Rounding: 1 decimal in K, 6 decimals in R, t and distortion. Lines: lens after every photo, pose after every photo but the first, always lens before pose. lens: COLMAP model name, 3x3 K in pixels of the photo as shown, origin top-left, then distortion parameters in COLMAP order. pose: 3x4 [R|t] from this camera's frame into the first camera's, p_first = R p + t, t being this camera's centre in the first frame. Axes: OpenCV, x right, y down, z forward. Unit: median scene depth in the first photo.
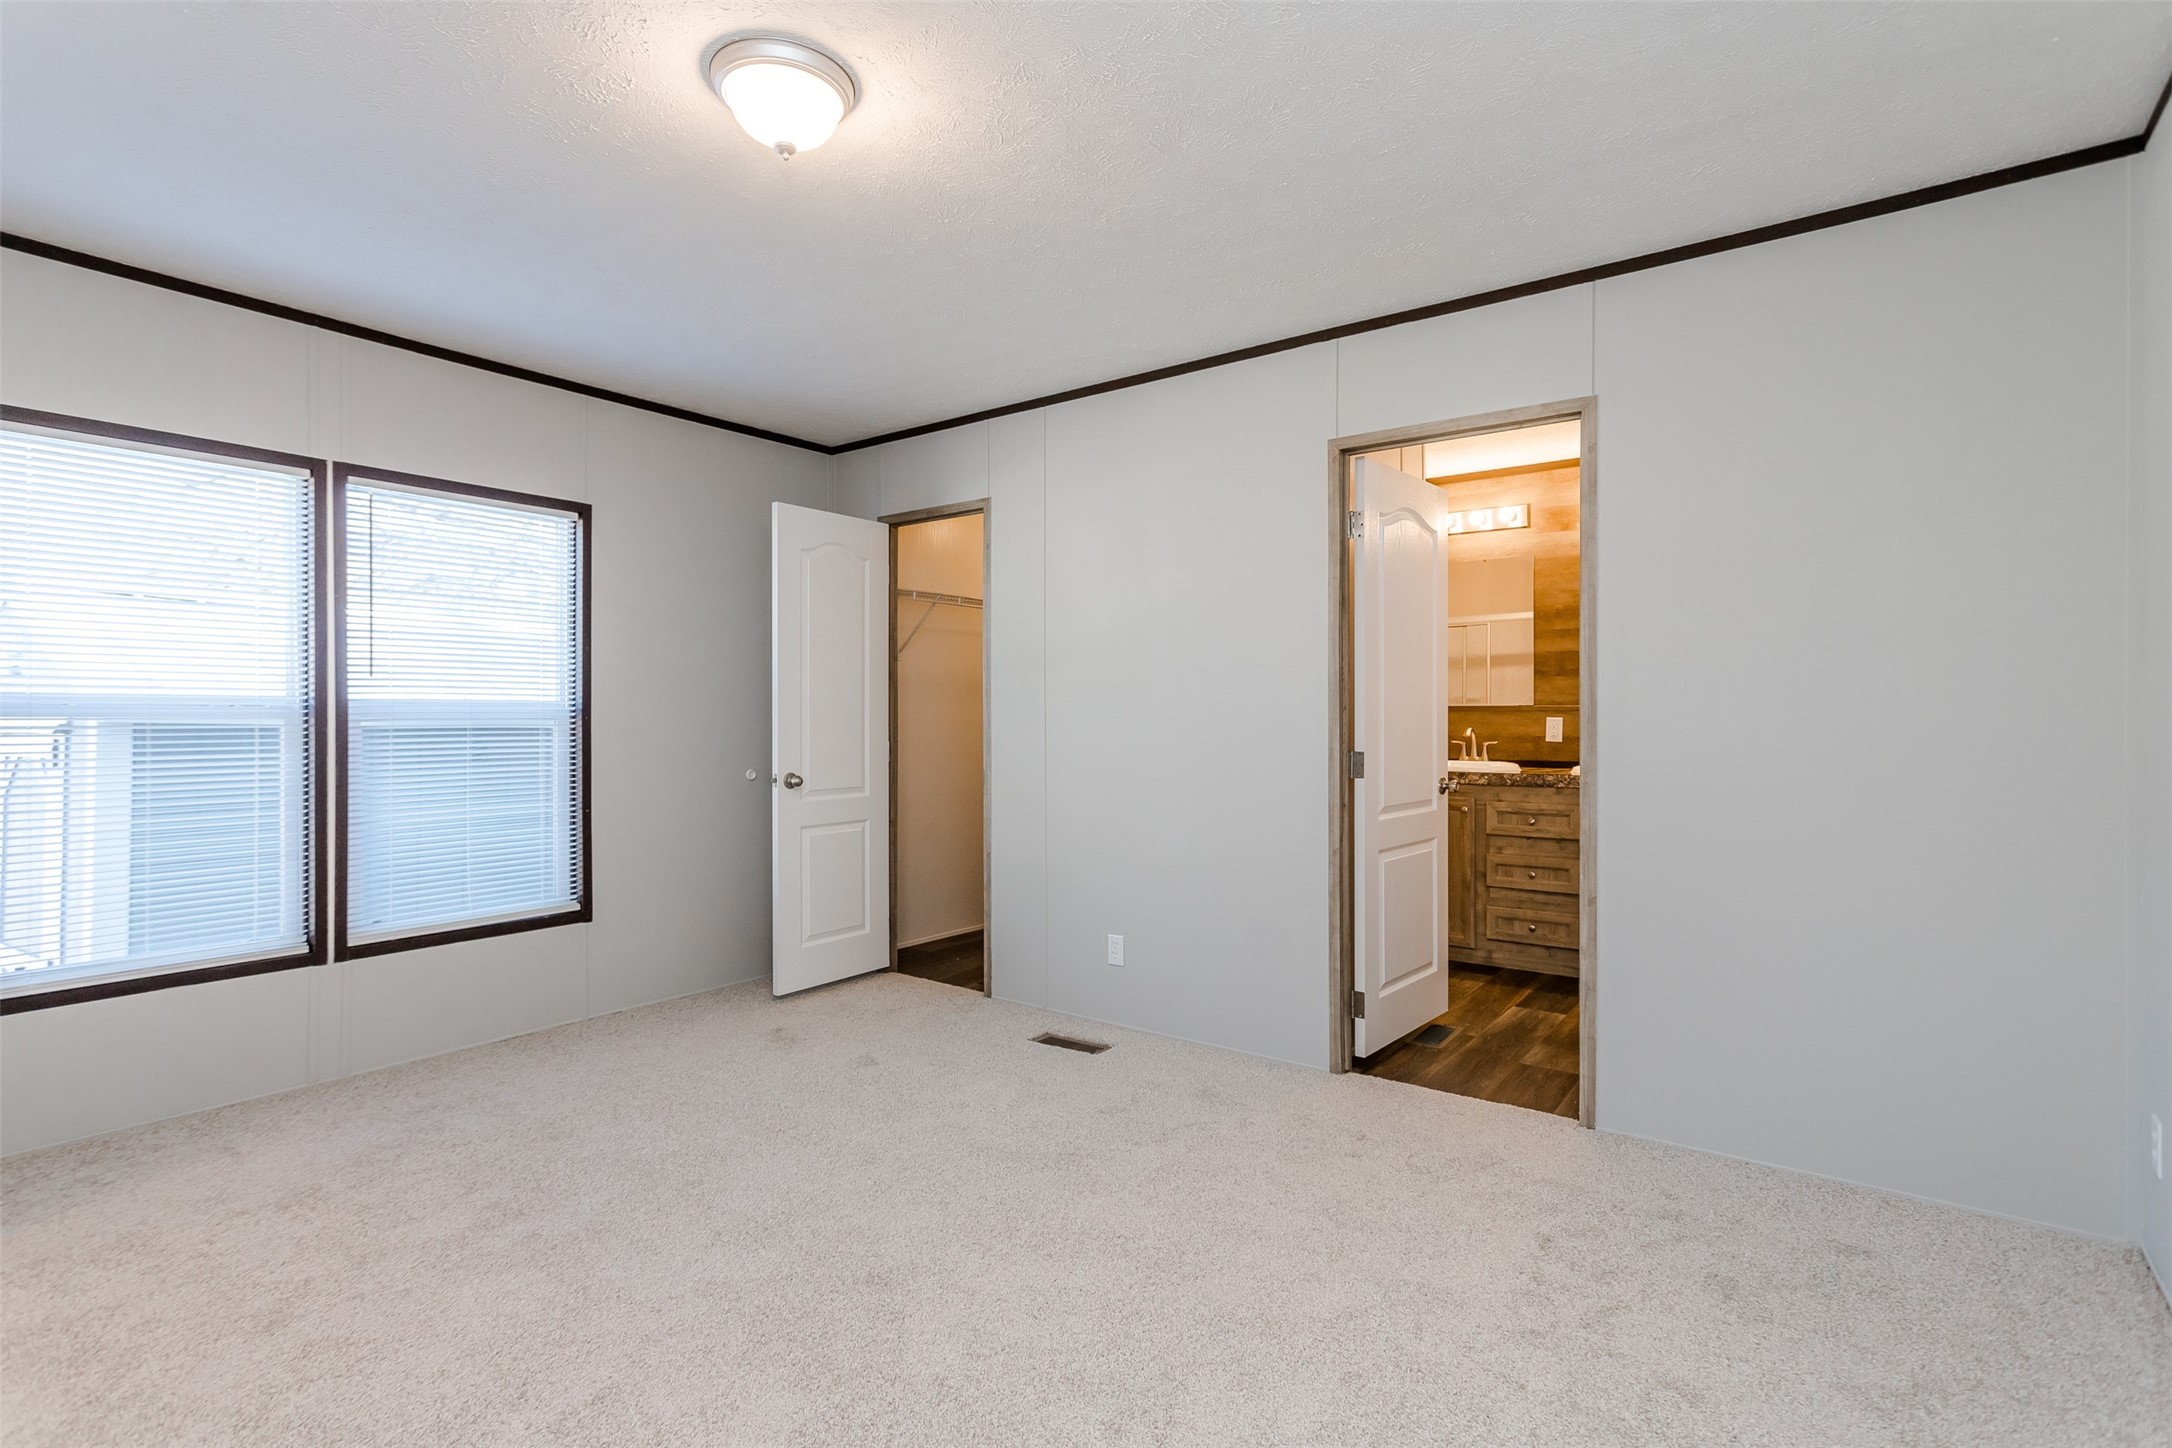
lens RADIAL K [[1036.3, 0, 1085.2], [0, 1036.3, 717.1], [0, 0, 1]] dist [0.005286, 0.001606]
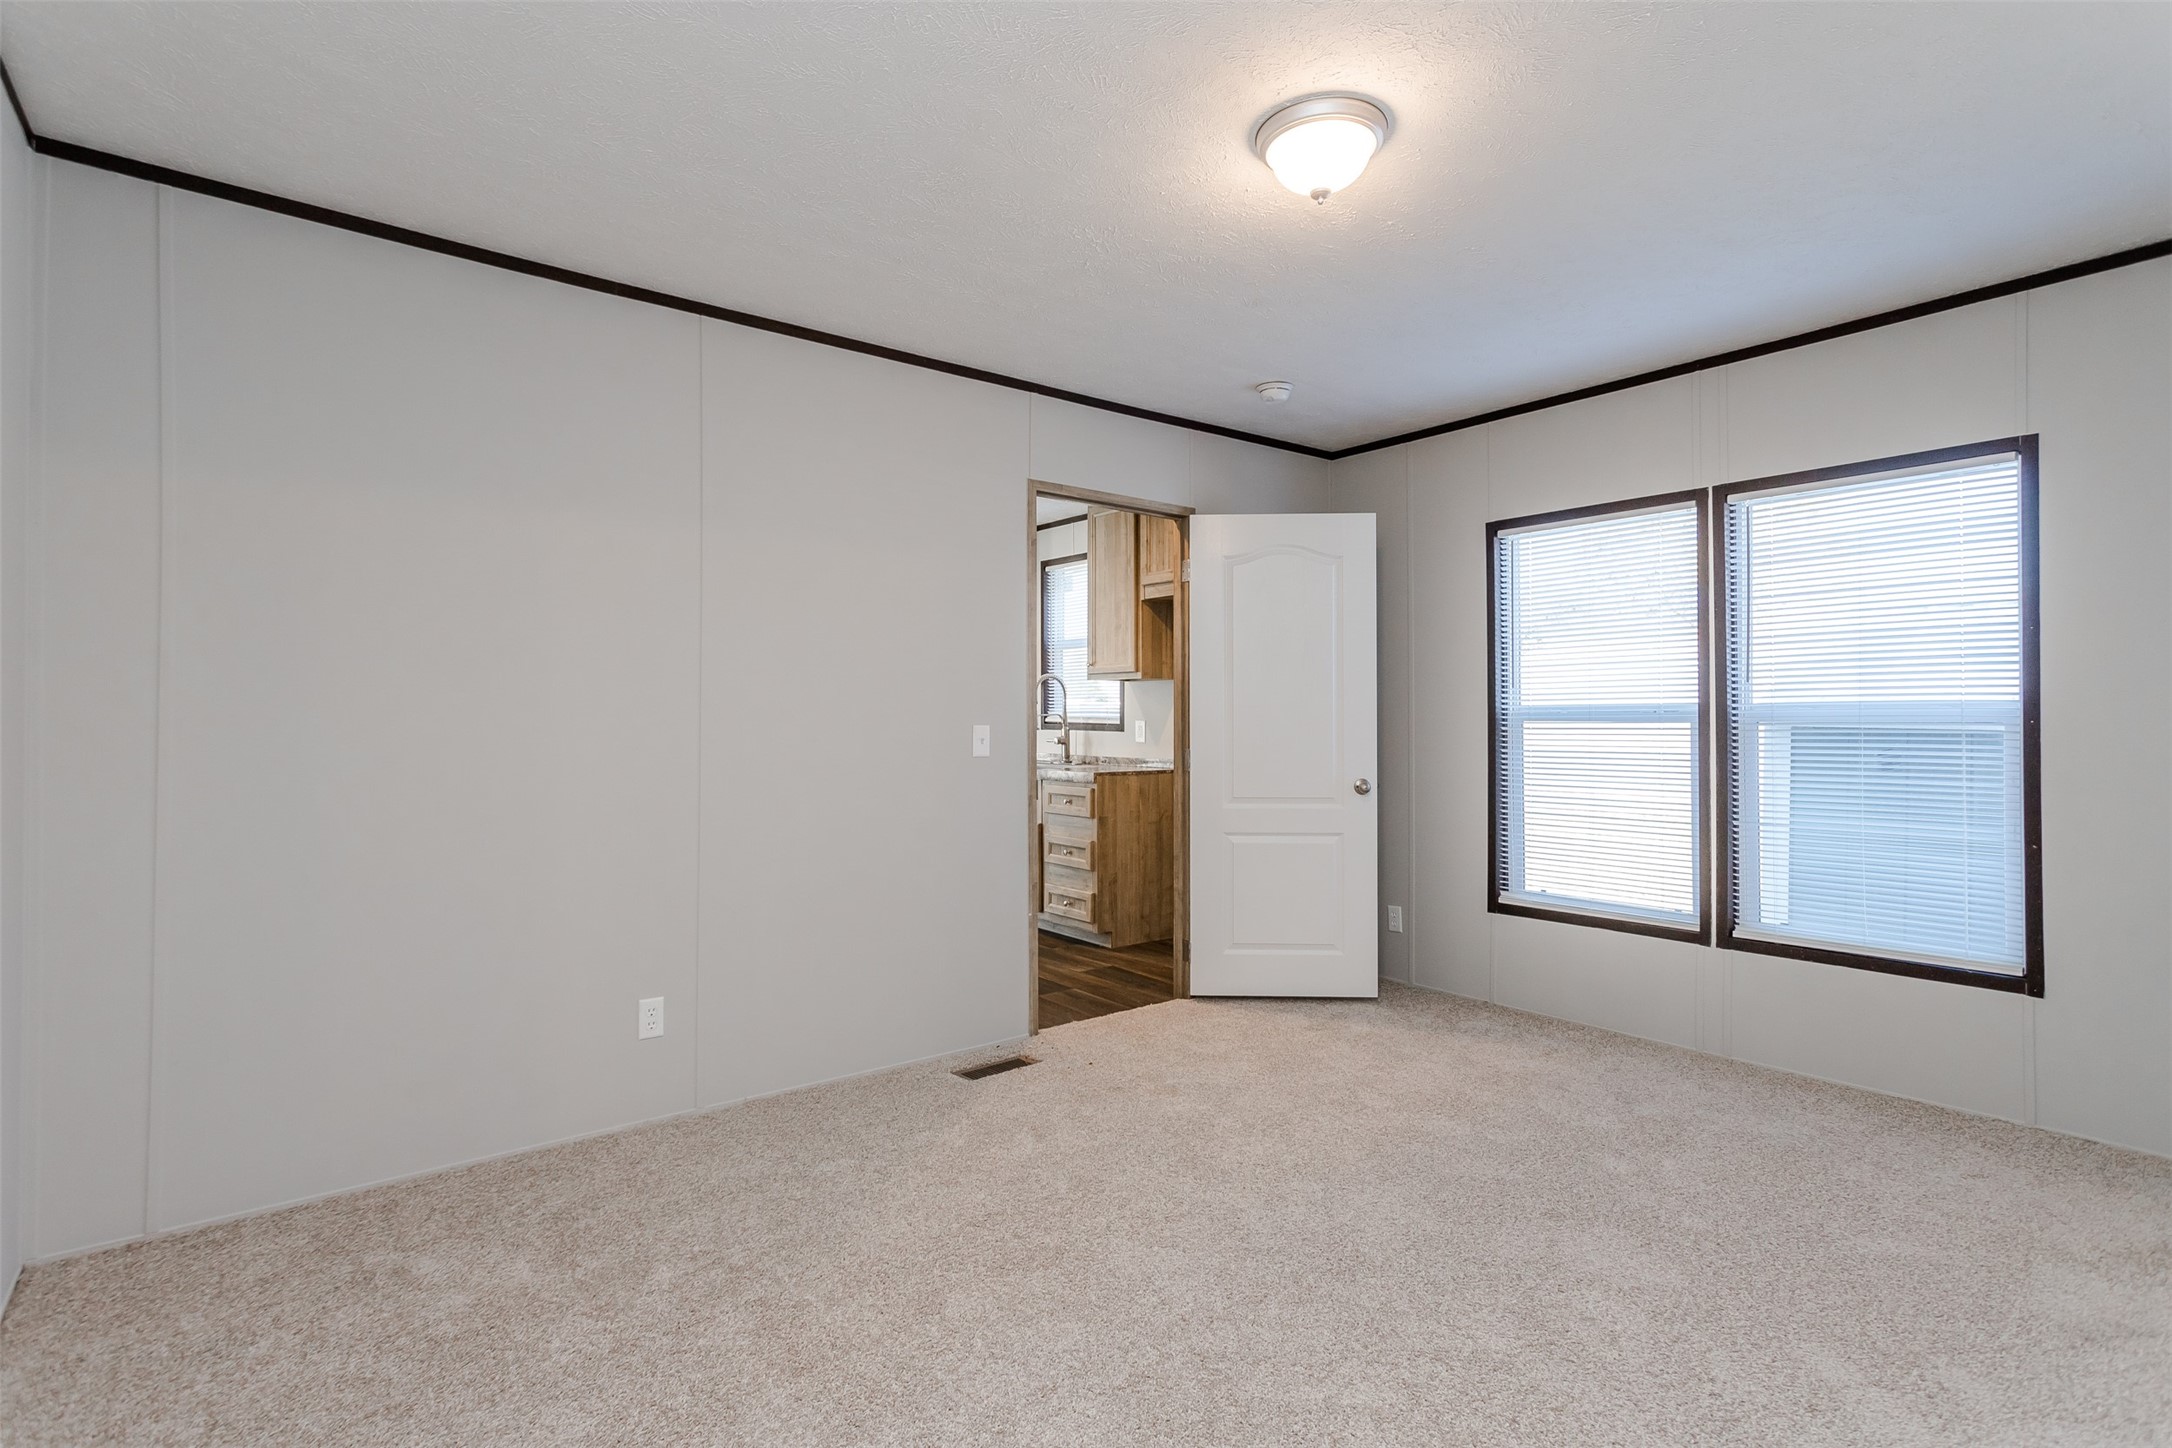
lens RADIAL K [[1036.3, 0, 1085.8], [0, 1036.3, 719.1], [0, 0, 1]] dist [0.005286, 0.001606]
pose [[-0.236125, -0.005649, -0.971706, 0.495431], [-0.000262, 0.999983, -0.005750, 0.004178], [0.971723, -0.001103, -0.236123, 0.624770]]
